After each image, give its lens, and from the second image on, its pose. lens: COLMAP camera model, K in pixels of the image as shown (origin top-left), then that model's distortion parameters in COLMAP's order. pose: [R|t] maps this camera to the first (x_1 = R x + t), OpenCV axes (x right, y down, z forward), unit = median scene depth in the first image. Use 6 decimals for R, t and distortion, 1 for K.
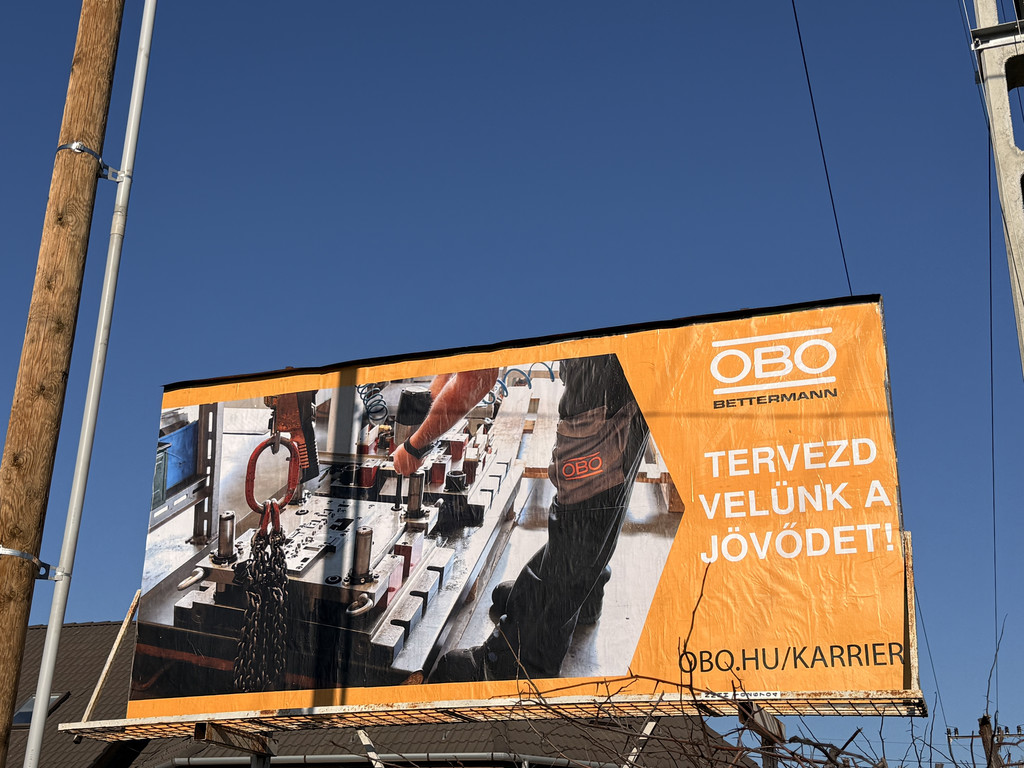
lens RADIAL K [[1384.6, 0, 512.1], [0, 1384.6, 399.5], [0, 0, 1]] dist [0.141804, 0.000000]
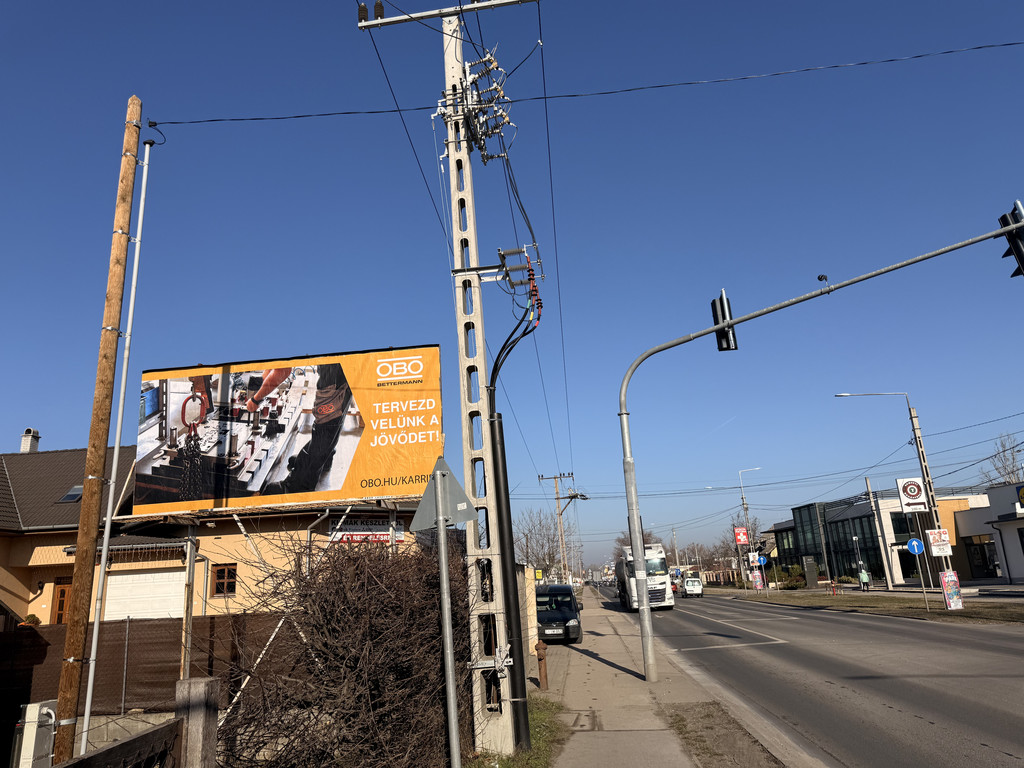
lens RADIAL K [[713.1, 0, 519.1], [0, 713.1, 382.6], [0, 0, 1]] dist [0.074612, -0.073477]
pose [[0.970632, -0.009880, 0.240367, 0.083463], [-0.016063, 0.994265, 0.105730, -0.151989], [-0.240033, -0.106486, 0.964907, -0.373337]]
